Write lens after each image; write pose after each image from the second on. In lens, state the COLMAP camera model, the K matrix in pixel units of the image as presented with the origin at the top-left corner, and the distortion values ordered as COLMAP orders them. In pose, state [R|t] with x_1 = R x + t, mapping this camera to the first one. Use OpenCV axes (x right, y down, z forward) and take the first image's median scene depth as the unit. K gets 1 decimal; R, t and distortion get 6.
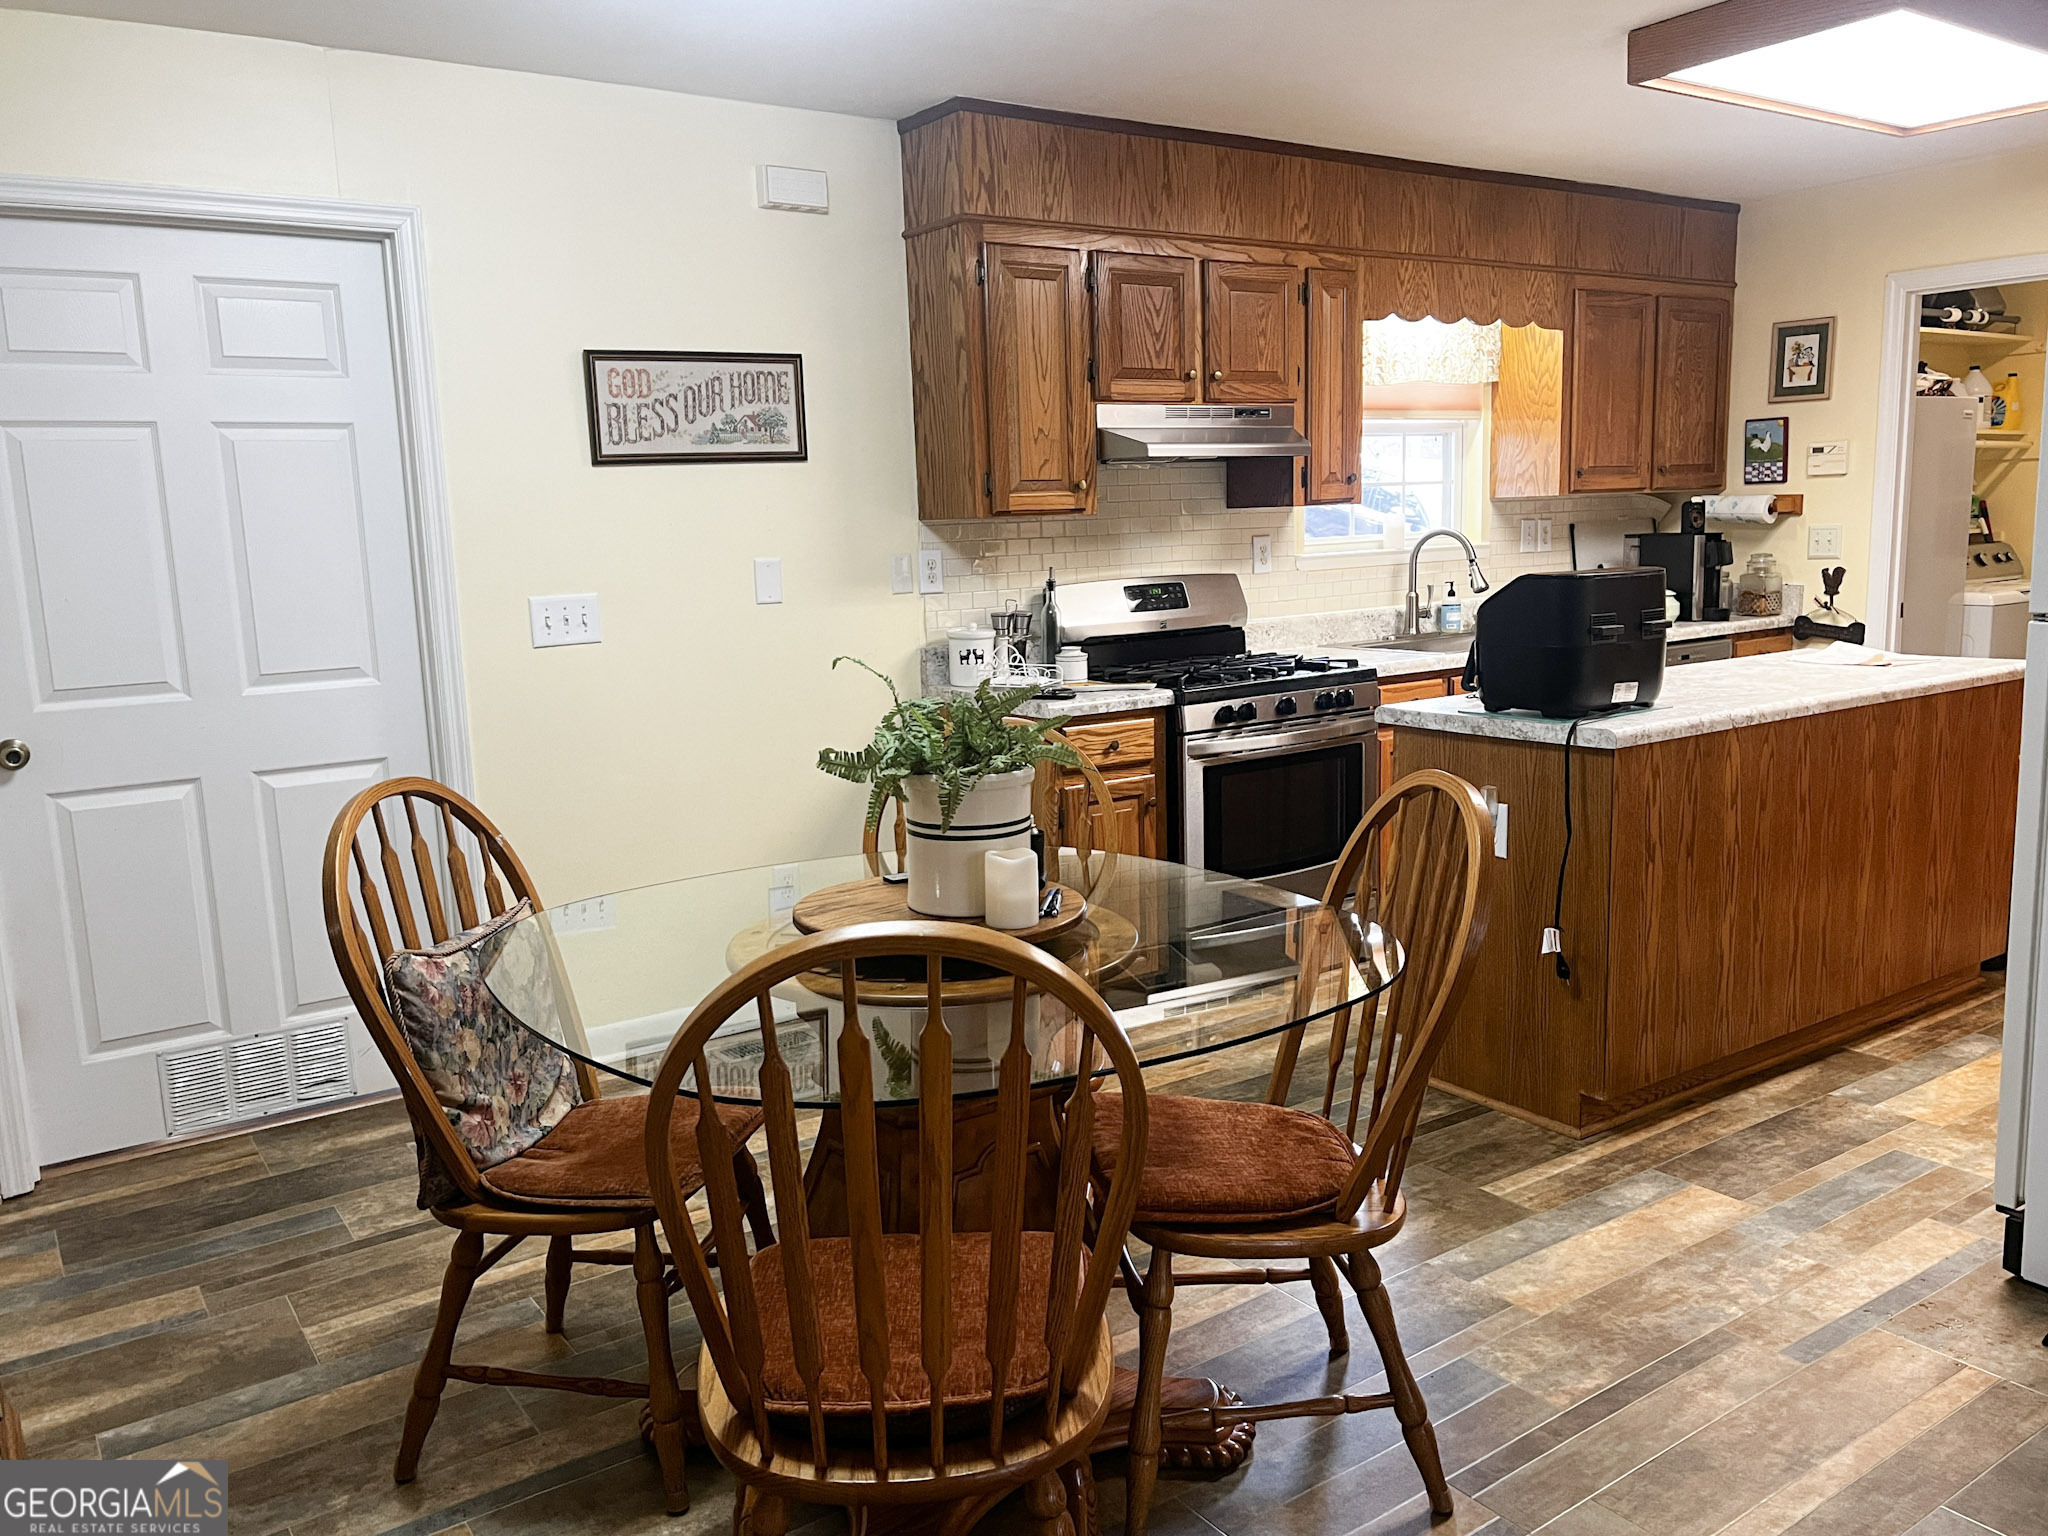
lens RADIAL K [[1581.8, 0, 1023.0], [0, 1581.8, 778.1], [0, 0, 1]] dist [0.037329, -0.064427]
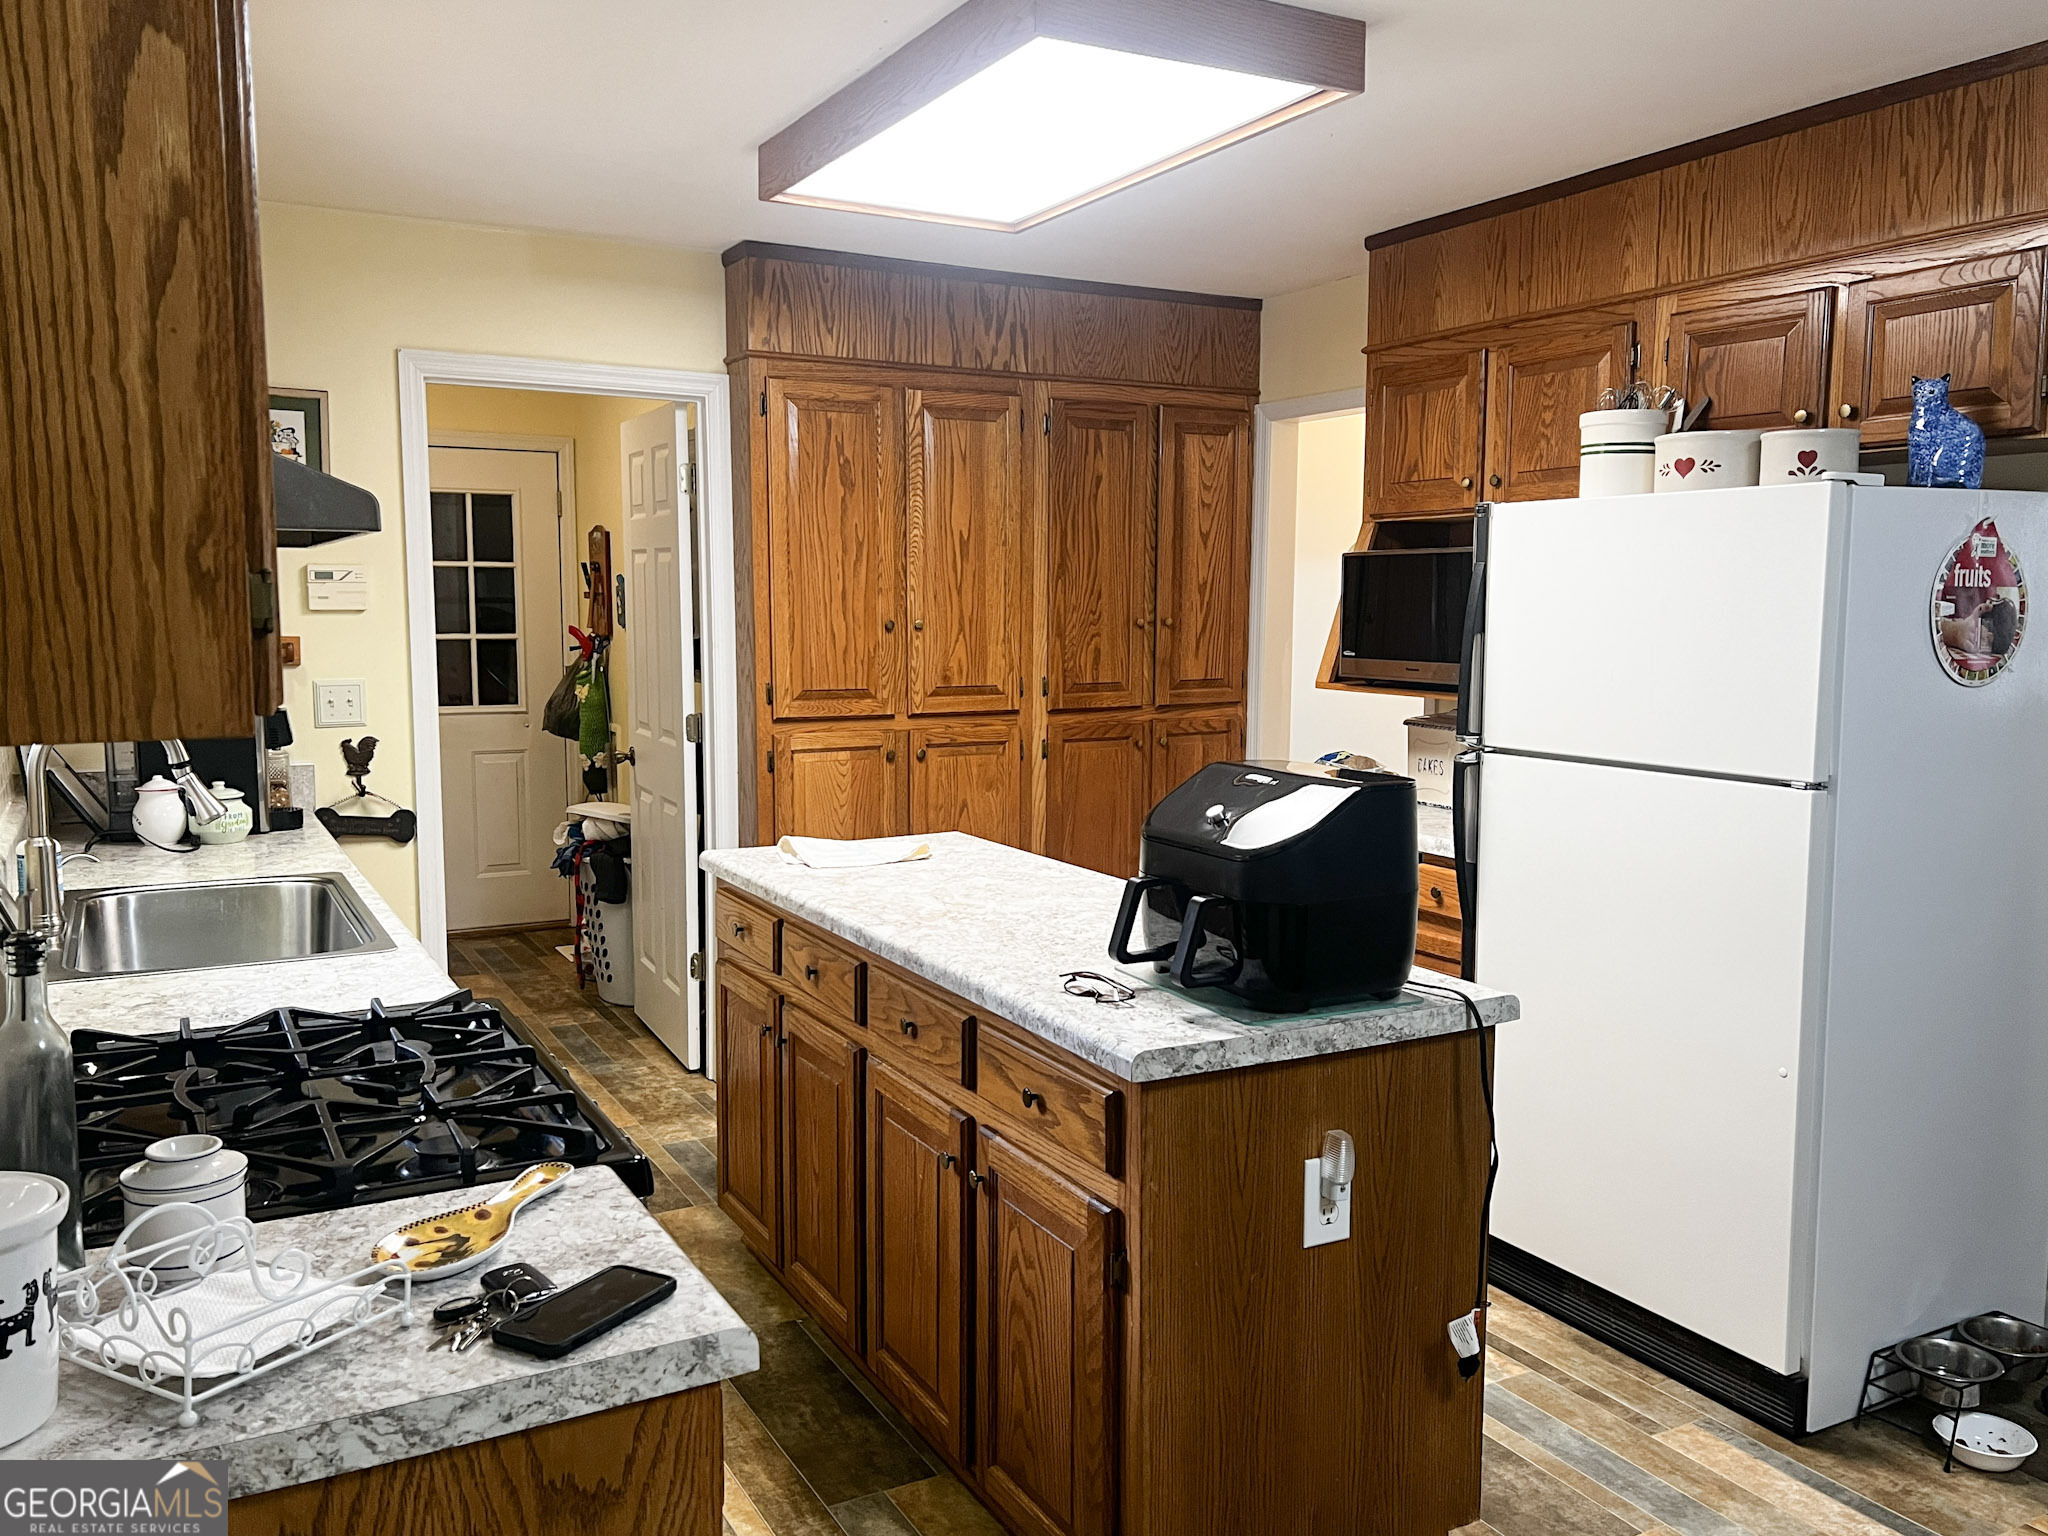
lens RADIAL K [[1581.8, 0, 1040.6], [0, 1581.8, 780.8], [0, 0, 1]] dist [0.037329, -0.064427]
pose [[0.085240, -0.077838, 0.993315, -0.254706], [0.156607, 0.985599, 0.063794, -0.153480], [-0.983976, 0.150122, 0.096203, 0.871916]]
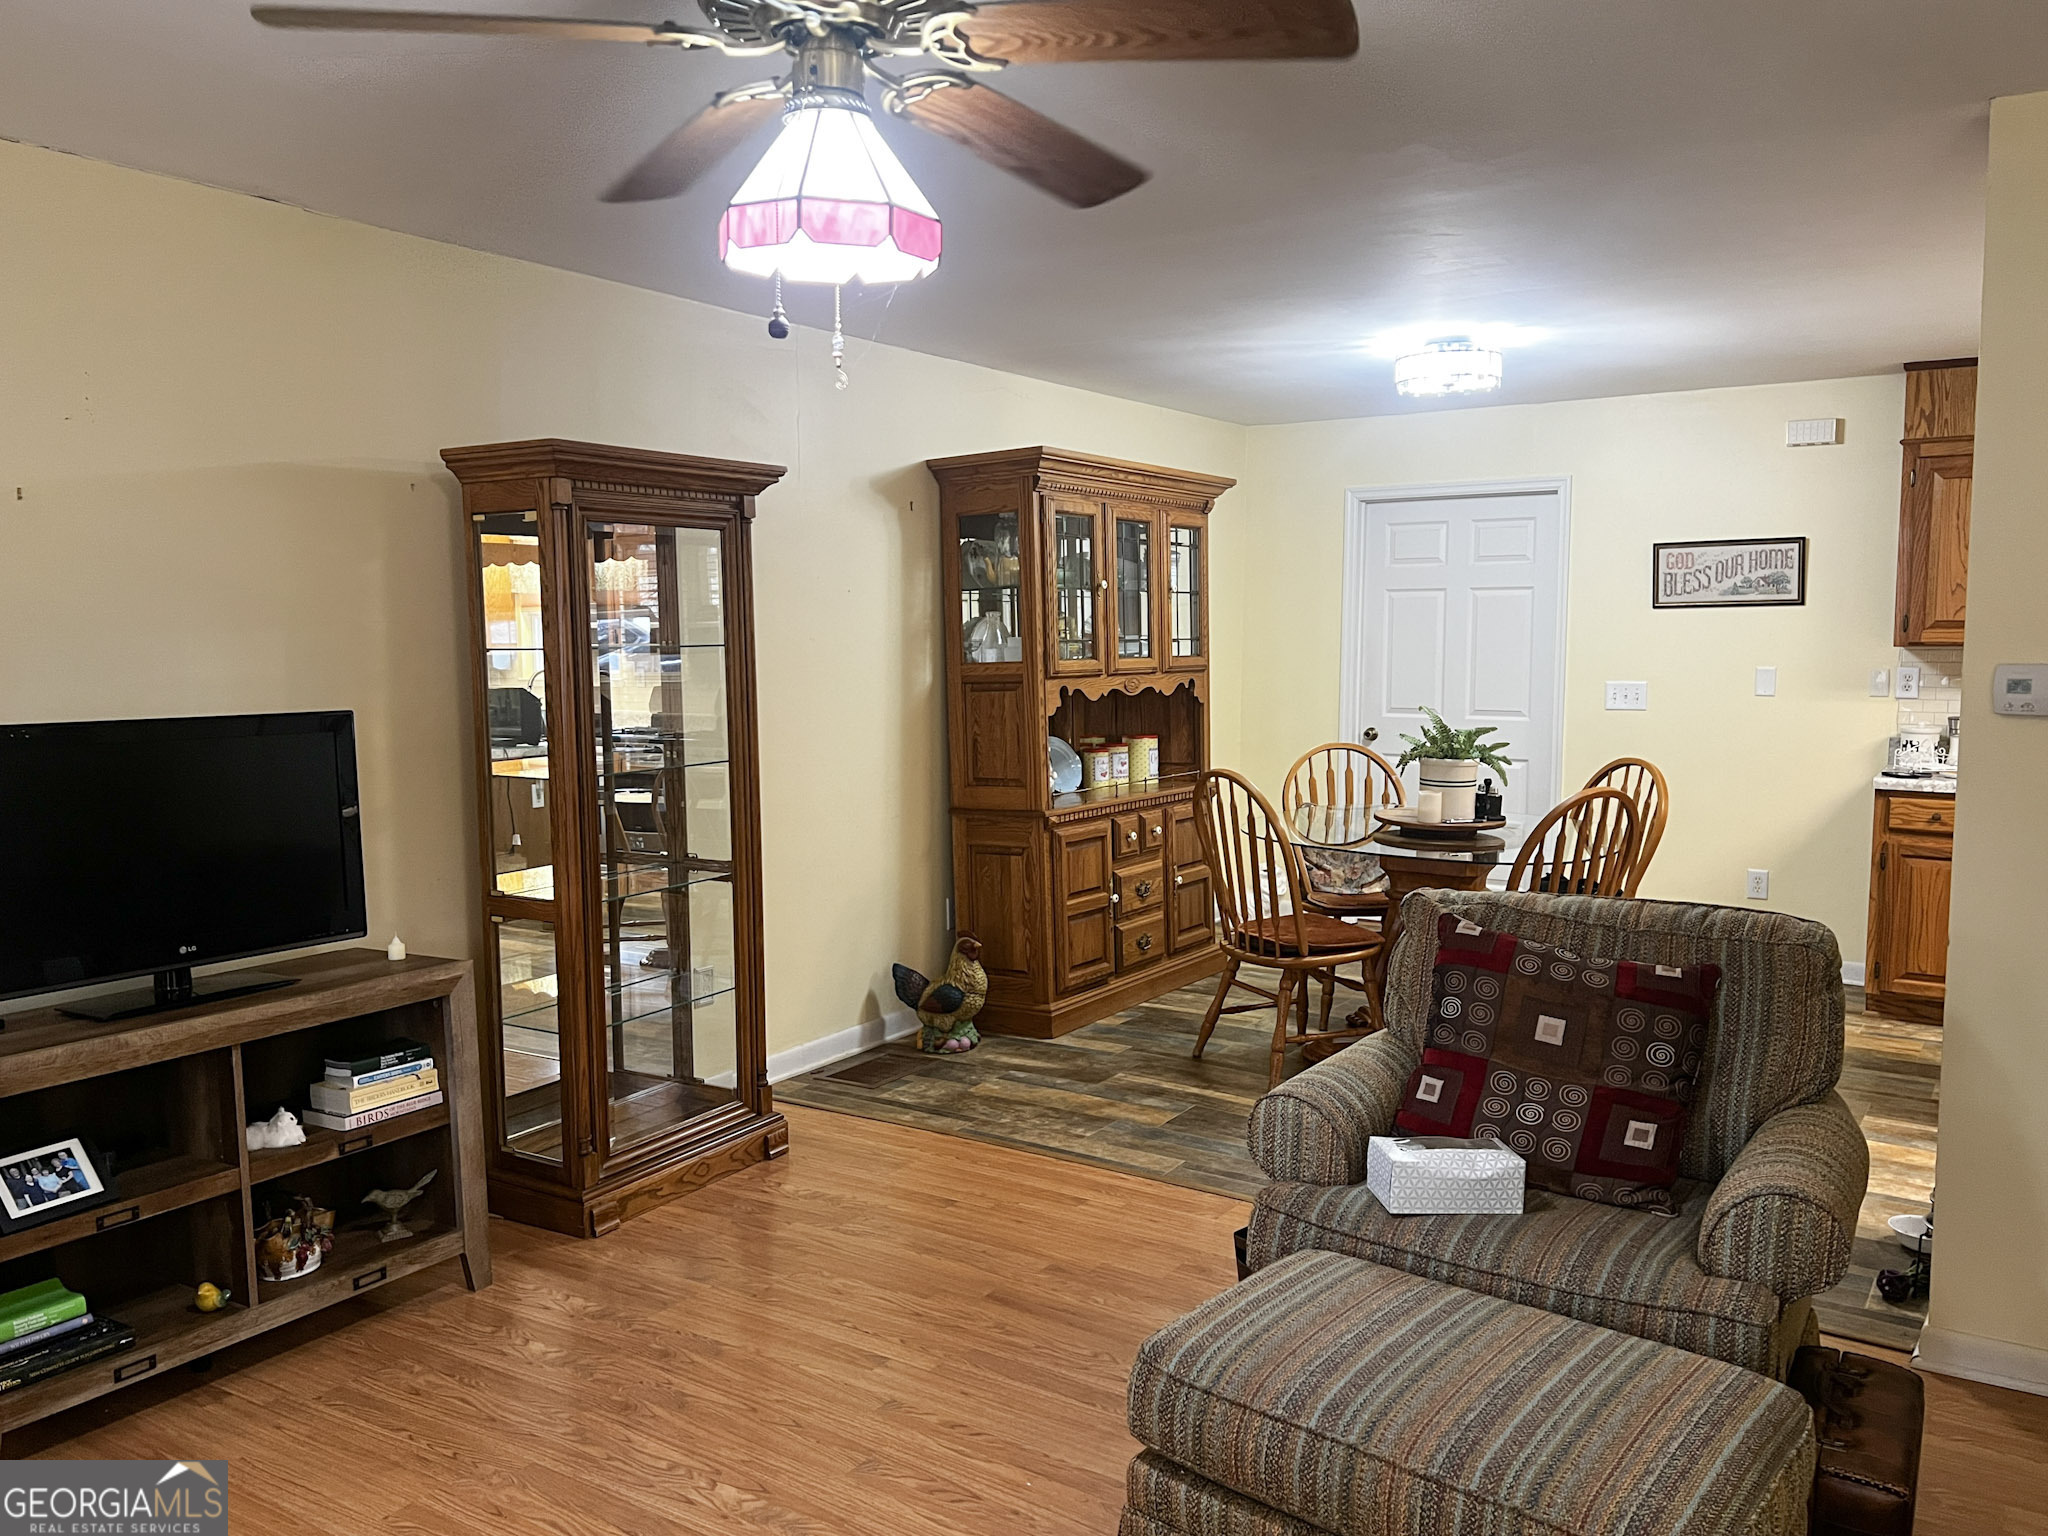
lens RADIAL K [[1581.8, 0, 1014.5], [0, 1581.8, 760.1], [0, 0, 1]] dist [0.037329, -0.064427]
pose [[0.353724, 0.107006, -0.929209, 1.036252], [-0.163694, 0.985185, 0.051139, -0.008122], [0.920915, 0.134017, 0.366000, -0.235712]]
